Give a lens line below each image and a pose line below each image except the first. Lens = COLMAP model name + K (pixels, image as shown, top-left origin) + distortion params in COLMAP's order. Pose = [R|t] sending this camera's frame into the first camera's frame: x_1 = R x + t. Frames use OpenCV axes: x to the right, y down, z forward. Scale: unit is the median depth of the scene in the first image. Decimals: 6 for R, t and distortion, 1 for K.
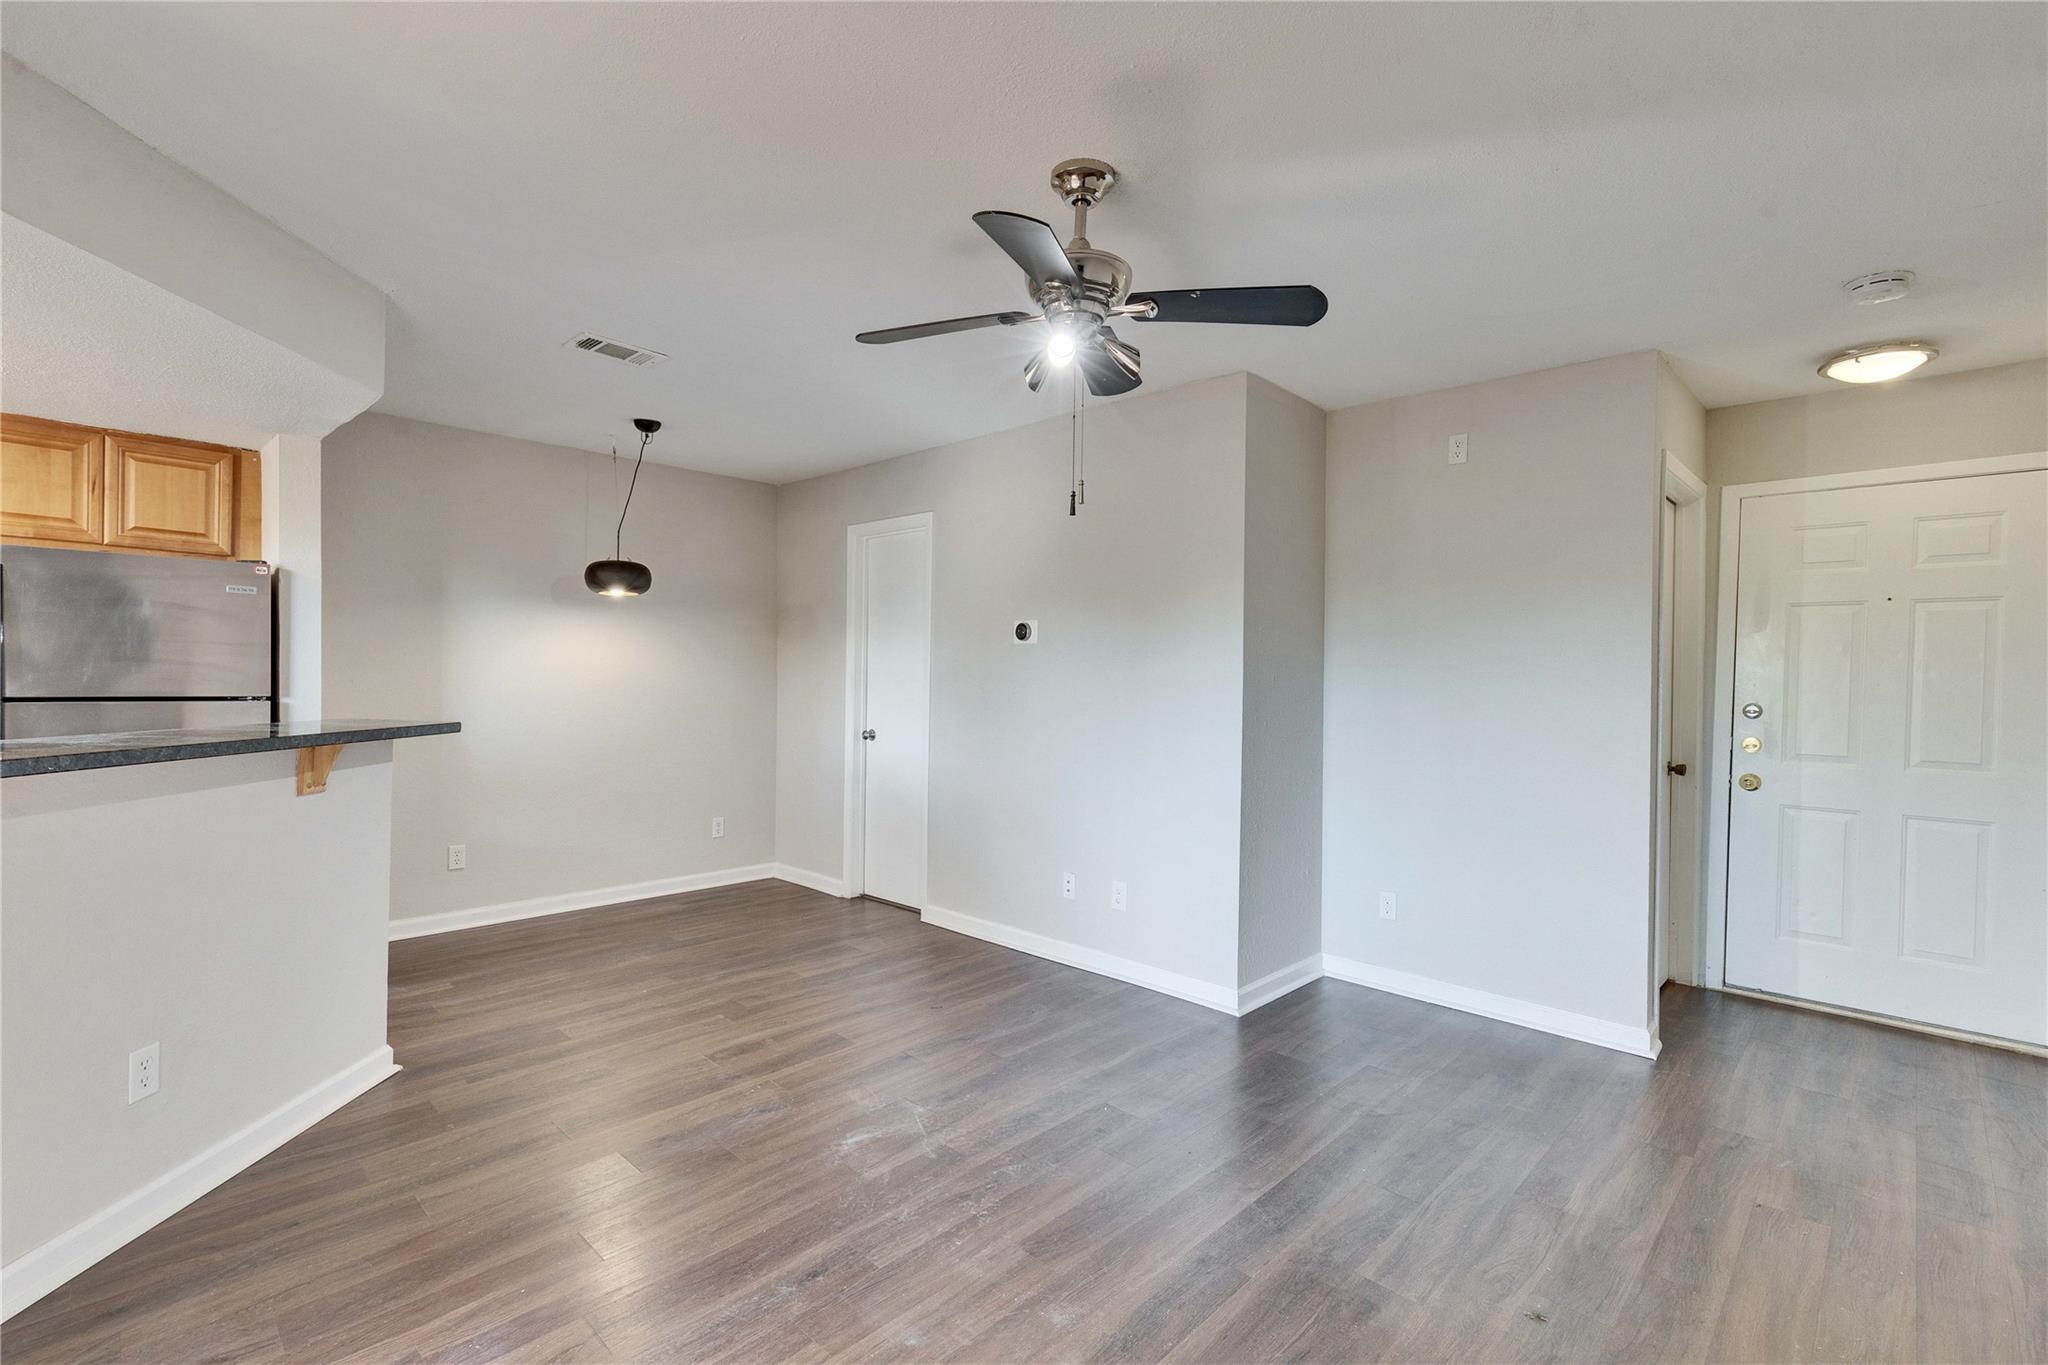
lens RADIAL K [[926.8, 0, 1022.2], [0, 926.8, 689.2], [0, 0, 1]] dist [0.011500, -0.000990]
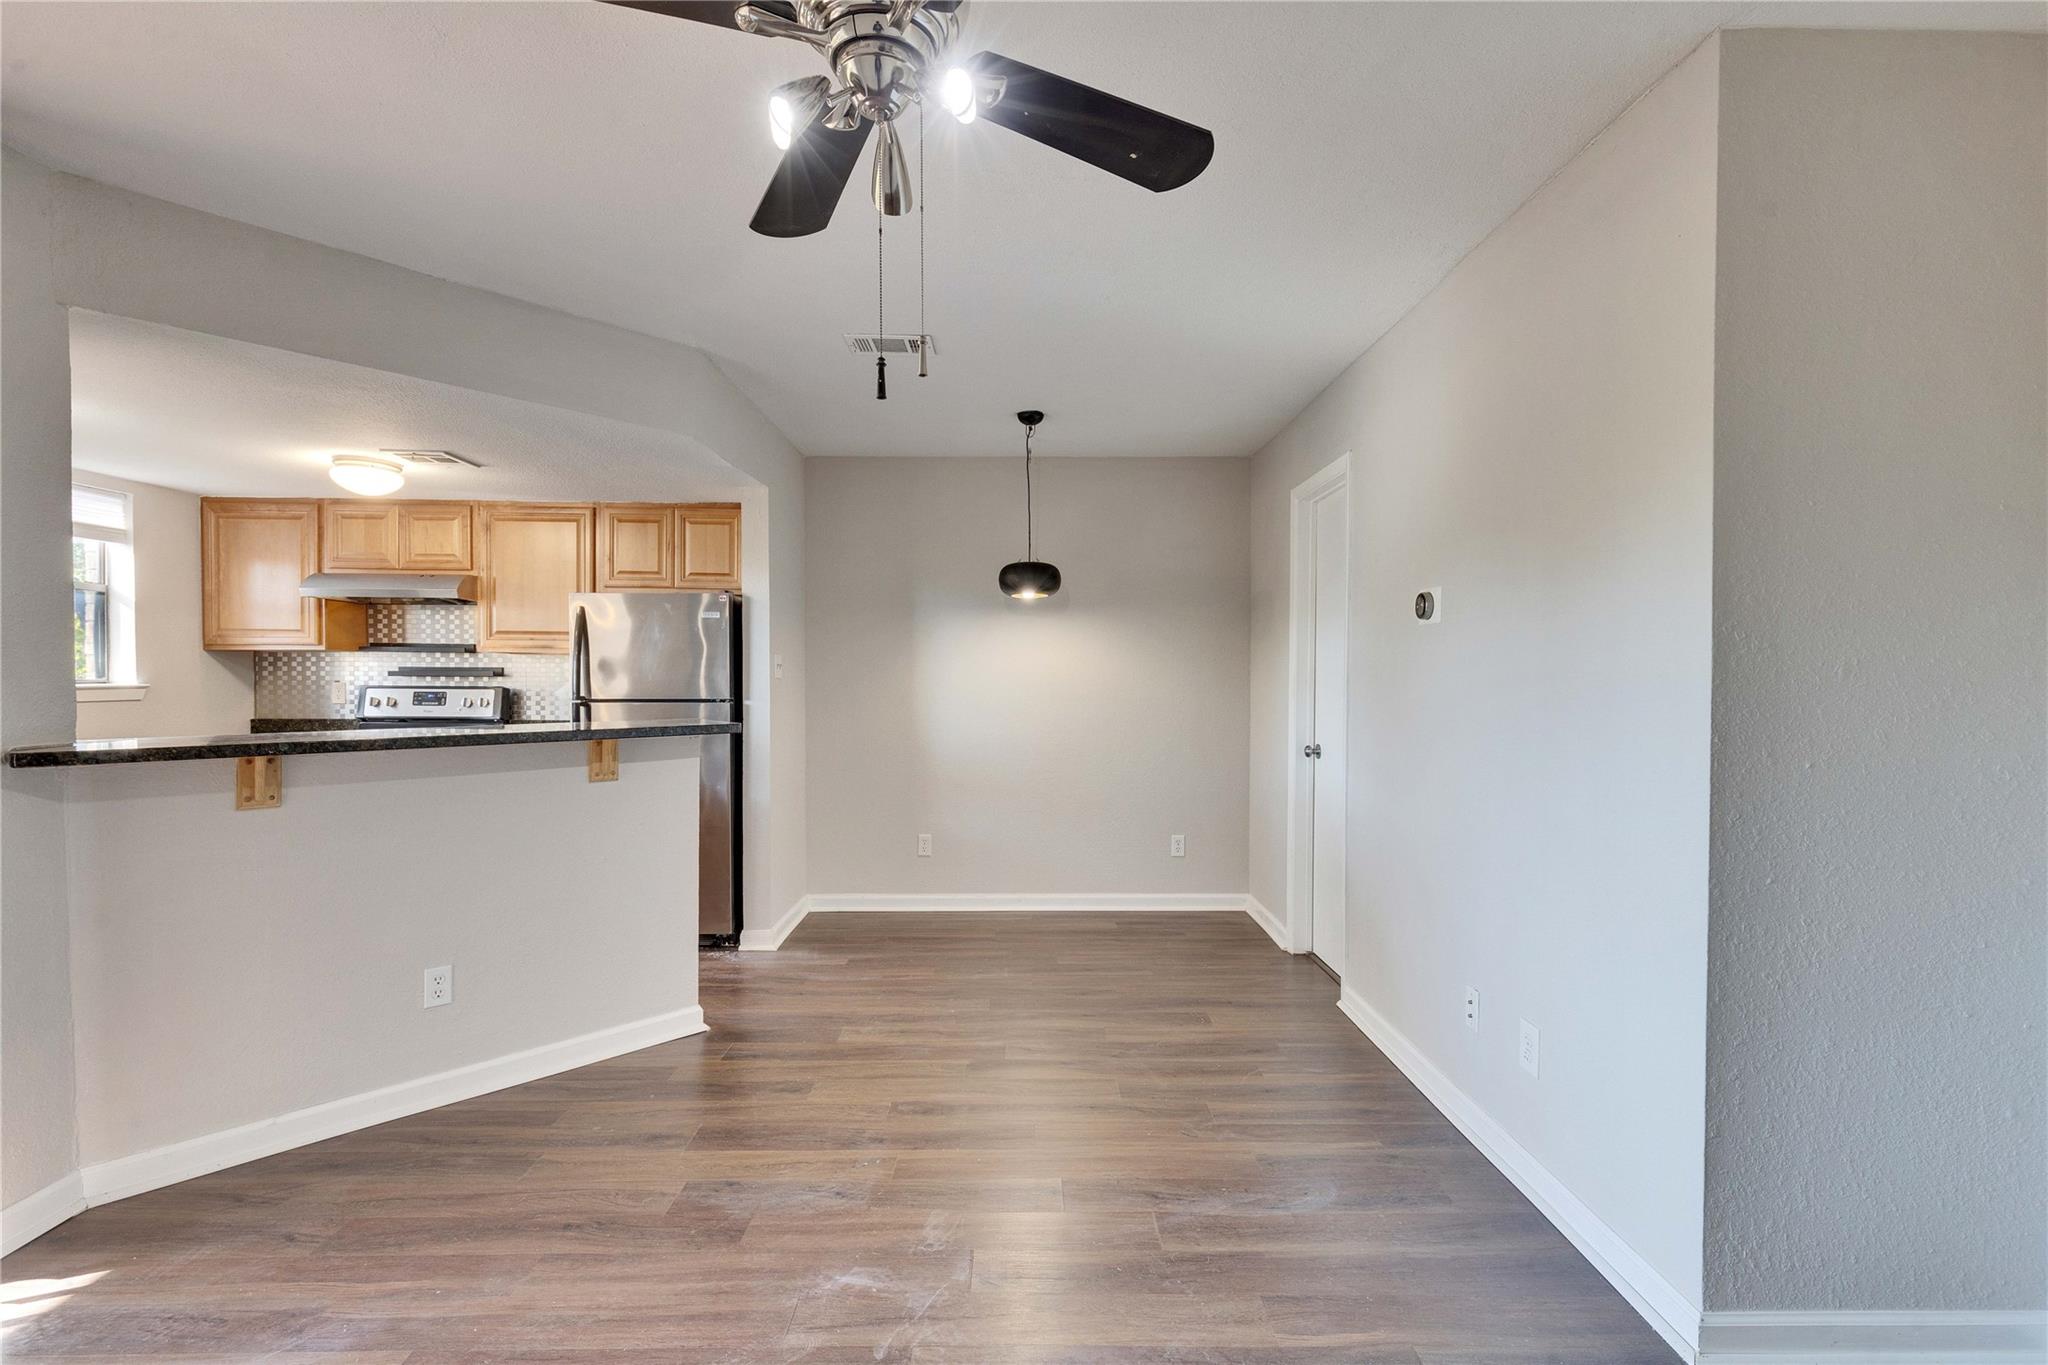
lens RADIAL K [[926.8, 0, 1022.2], [0, 926.8, 689.2], [0, 0, 1]] dist [0.011500, -0.000990]
pose [[0.693989, -0.003705, -0.719976, 0.294450], [0.001150, 0.999991, -0.004037, -0.000178], [0.719985, 0.001974, 0.693987, 0.352400]]
